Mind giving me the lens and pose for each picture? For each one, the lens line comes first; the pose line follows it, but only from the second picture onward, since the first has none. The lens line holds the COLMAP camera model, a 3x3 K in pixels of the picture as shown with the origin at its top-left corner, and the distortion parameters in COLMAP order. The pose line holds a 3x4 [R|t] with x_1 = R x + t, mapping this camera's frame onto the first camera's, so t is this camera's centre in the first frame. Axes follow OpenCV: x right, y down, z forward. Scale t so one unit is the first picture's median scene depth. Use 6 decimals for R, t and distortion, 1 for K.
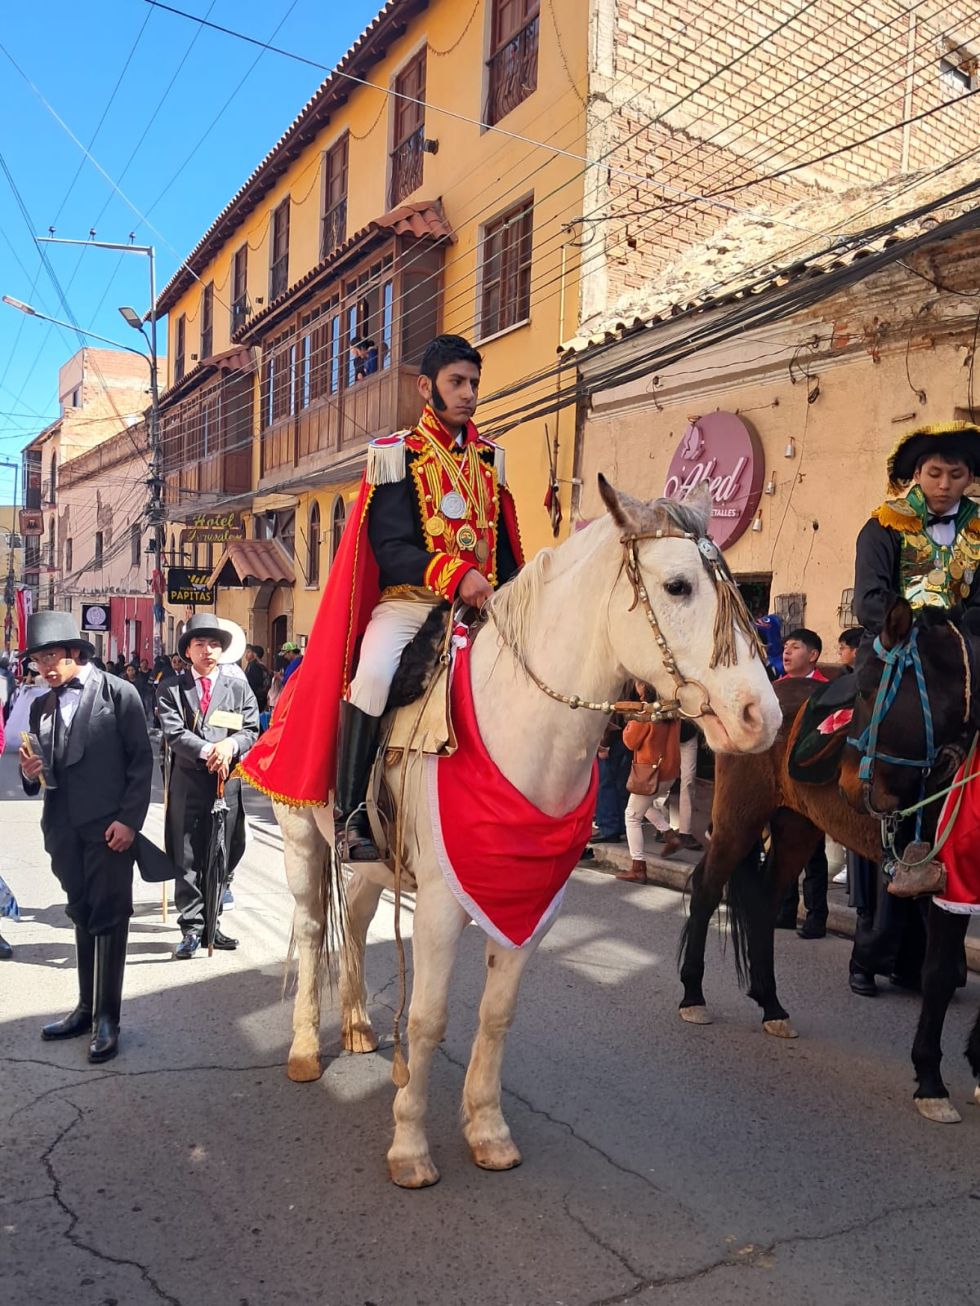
lens RADIAL K [[1212.3, 0, 465.9], [0, 1212.3, 695.7], [0, 0, 1]] dist [-0.002332, -0.009047]
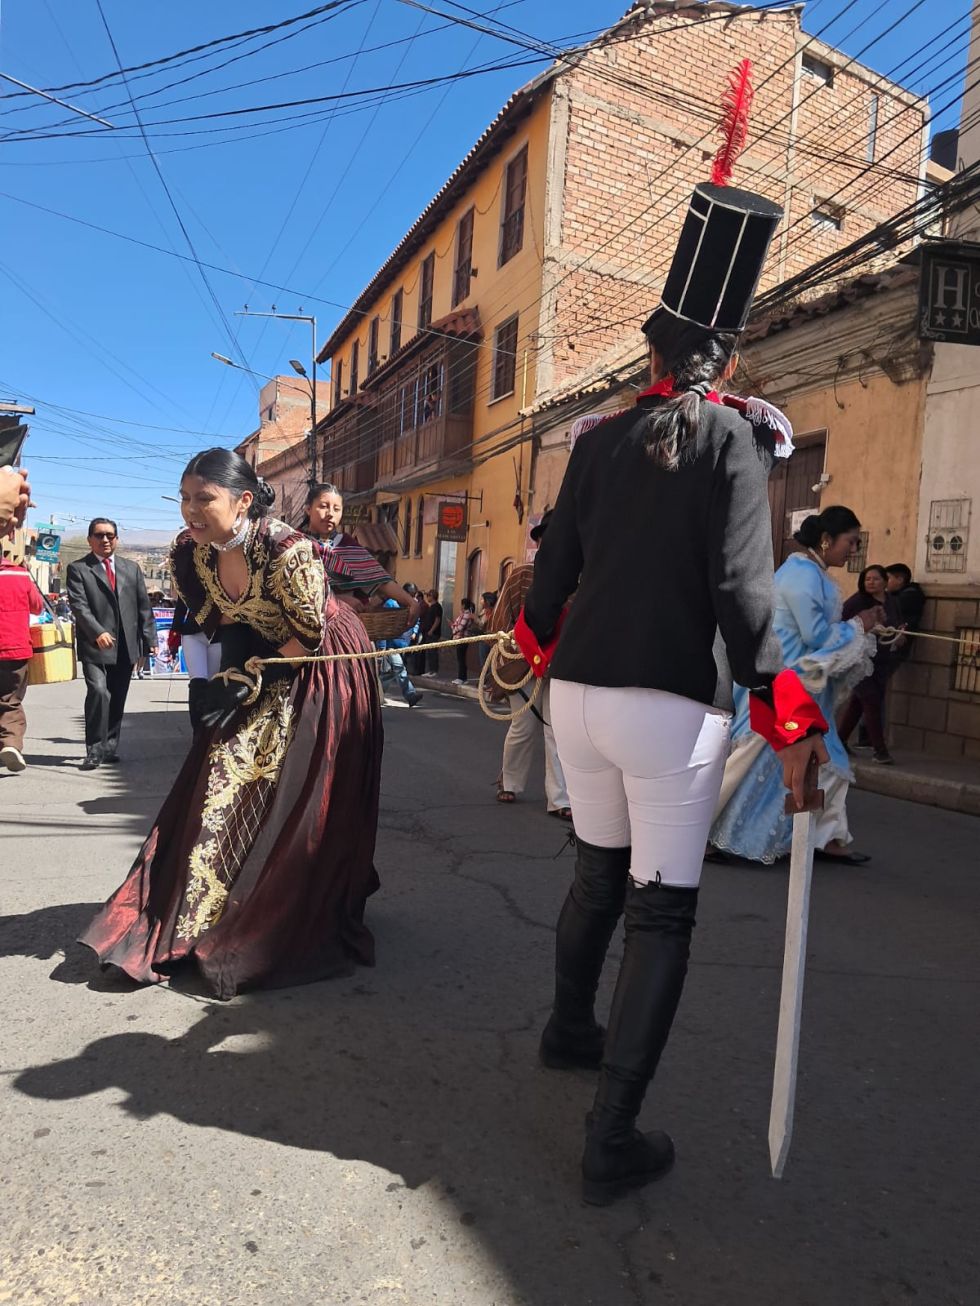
lens RADIAL K [[1054.9, 0, 497.0], [0, 1054.9, 706.5], [0, 0, 1]] dist [0.000423, -0.005662]
pose [[0.993271, 0.041225, -0.108230, 0.201477], [-0.036898, 0.998449, 0.041684, 0.055603], [0.109781, -0.037410, 0.993252, -0.432198]]
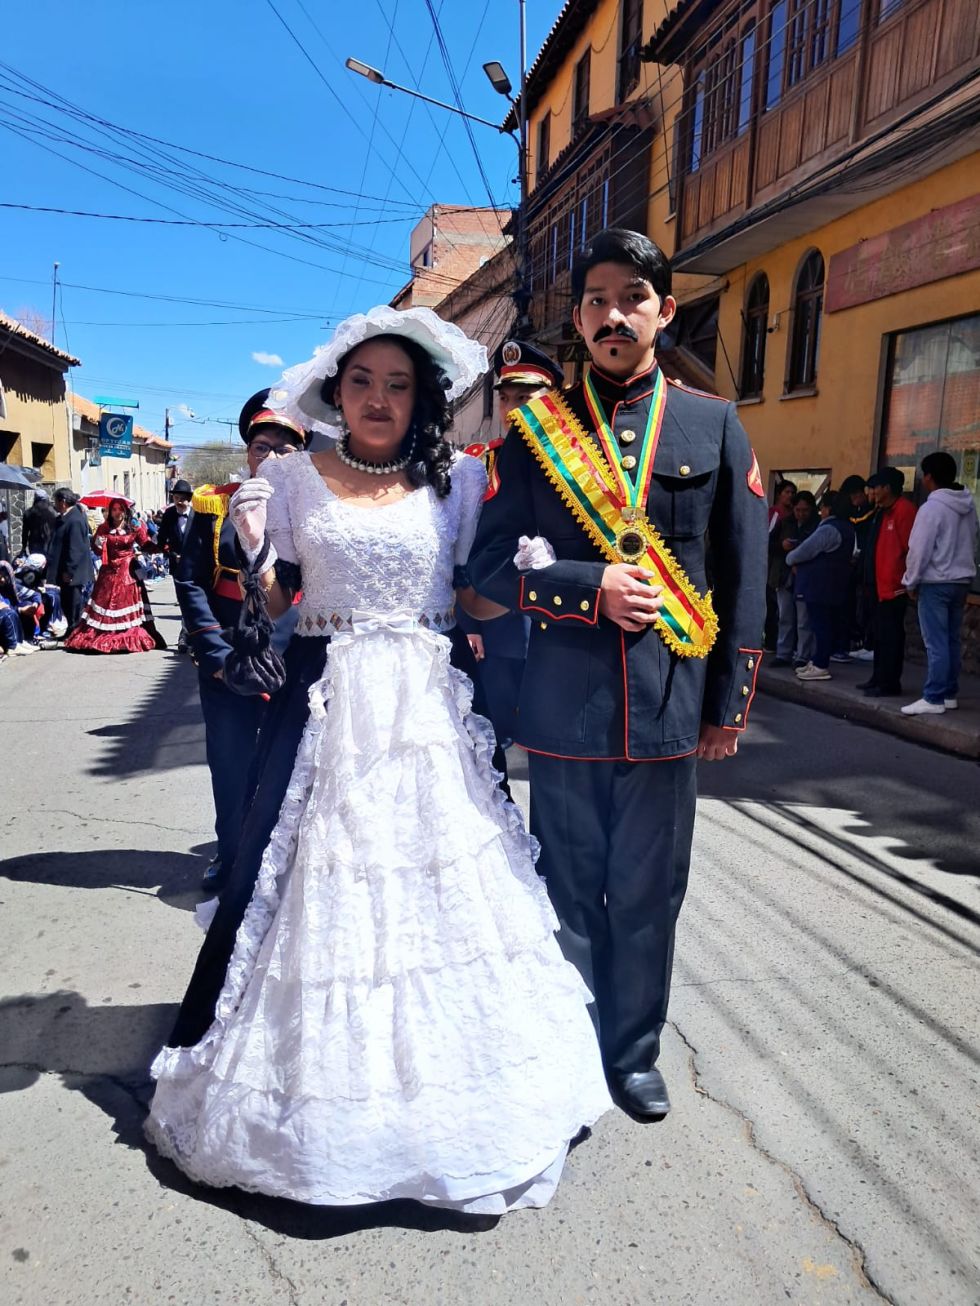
lens RADIAL K [[985.4, 0, 490.0], [0, 985.4, 653.0], [0, 0, 1]] dist [0.011256, -0.004859]
pose [[0.971066, 0.035393, -0.236175, -0.201910], [-0.012614, 0.995178, 0.097273, 0.005675], [0.238479, -0.091480, 0.966829, 0.589130]]
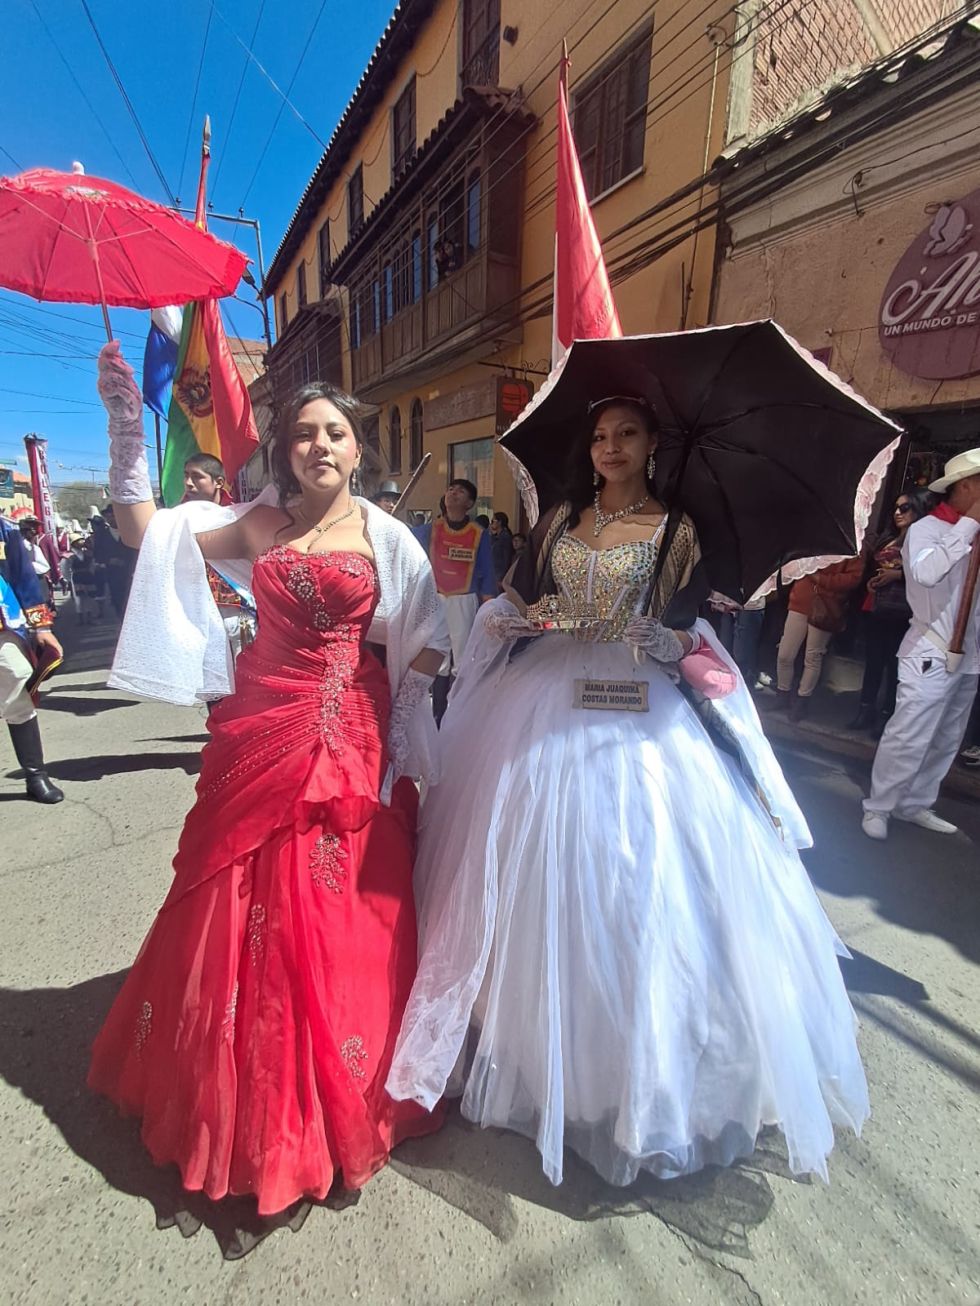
lens RADIAL K [[562.7, 0, 485.2], [0, 562.7, 660.9], [0, 0, 1]] dist [-0.009093, -0.000392]
pose [[0.996045, -0.030684, 0.083381, -0.128905], [0.014075, 0.981116, 0.192905, -0.002059], [-0.087726, -0.190969, 0.977668, 0.484185]]
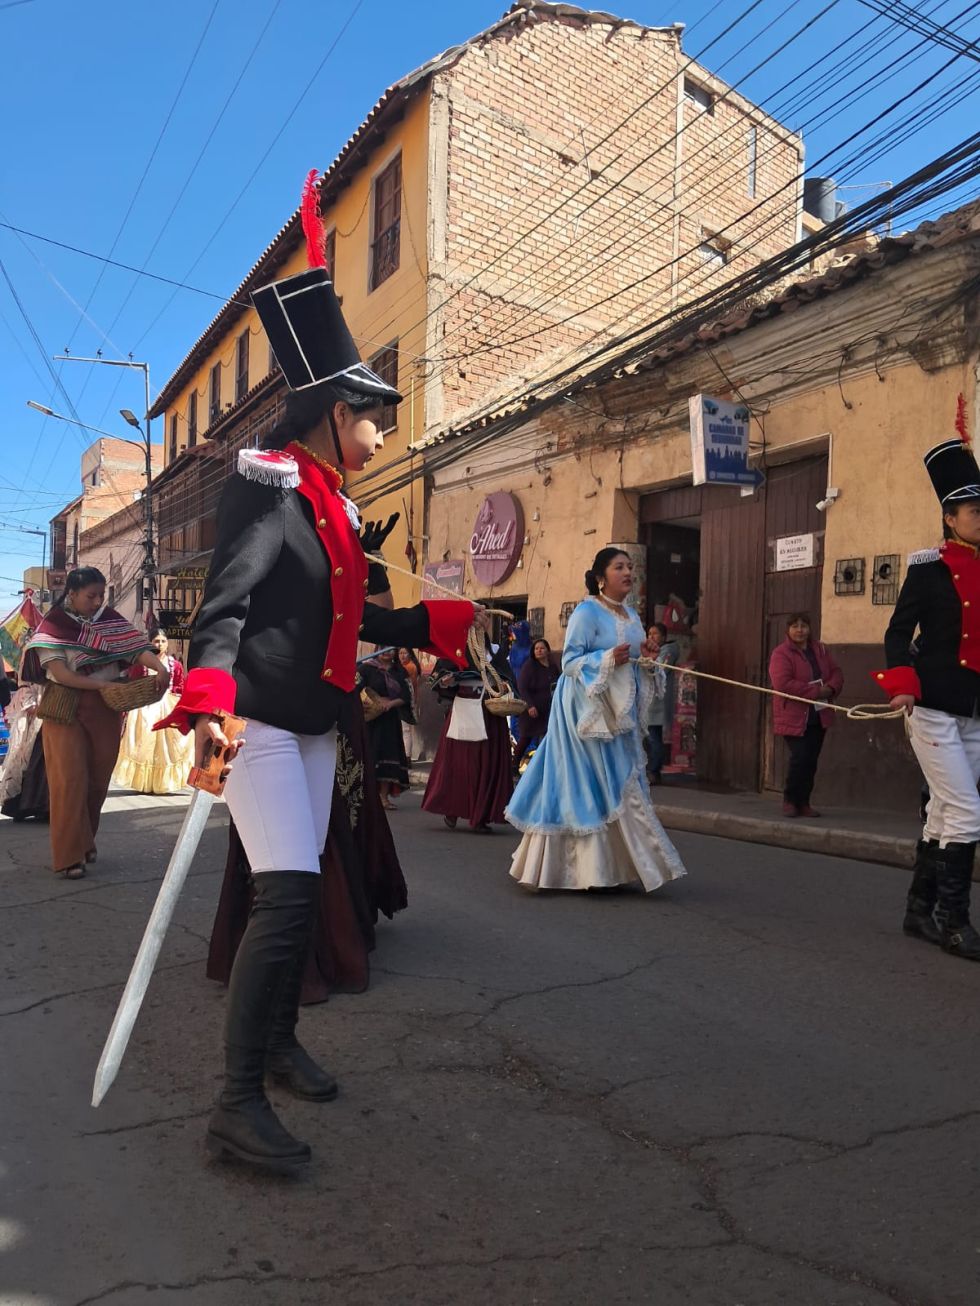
lens RADIAL K [[1054.9, 0, 497.0], [0, 1054.9, 706.5], [0, 0, 1]] dist [0.000423, -0.005662]
pose [[0.999008, -0.008163, 0.043771, 0.114007], [0.009357, 0.999588, -0.027143, 0.055189], [-0.043532, 0.027525, 0.998673, -0.240417]]
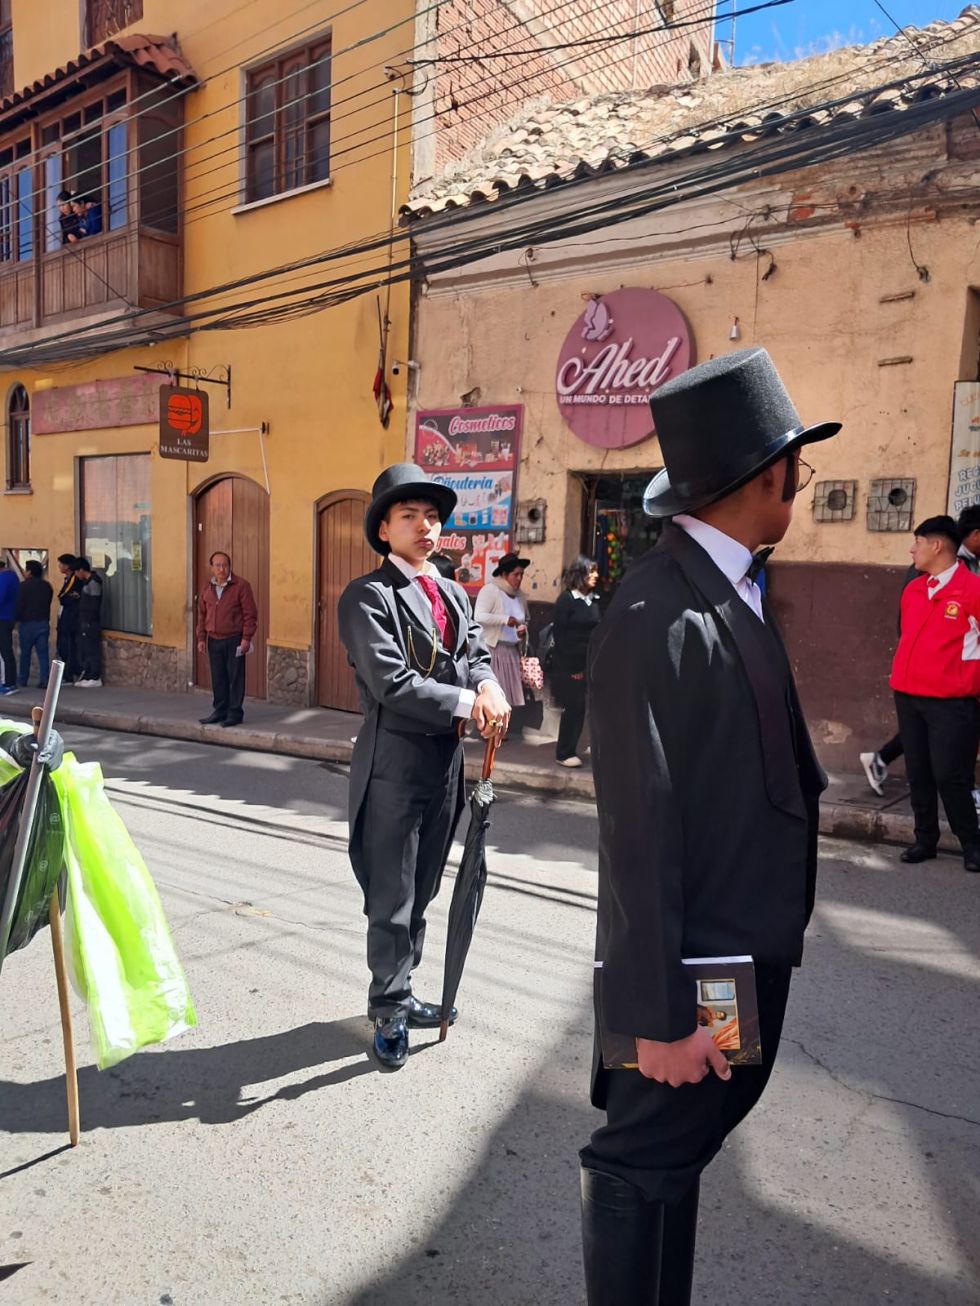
lens RADIAL K [[1039.7, 0, 452.6], [0, 1039.7, 673.4], [0, 0, 1]] dist [-0.000458, 0.006269]
pose [[0.911582, -0.049633, 0.408112, -0.194005], [0.024686, 0.997503, 0.066171, 0.000269], [-0.410377, -0.050246, 0.910530, 0.255086]]
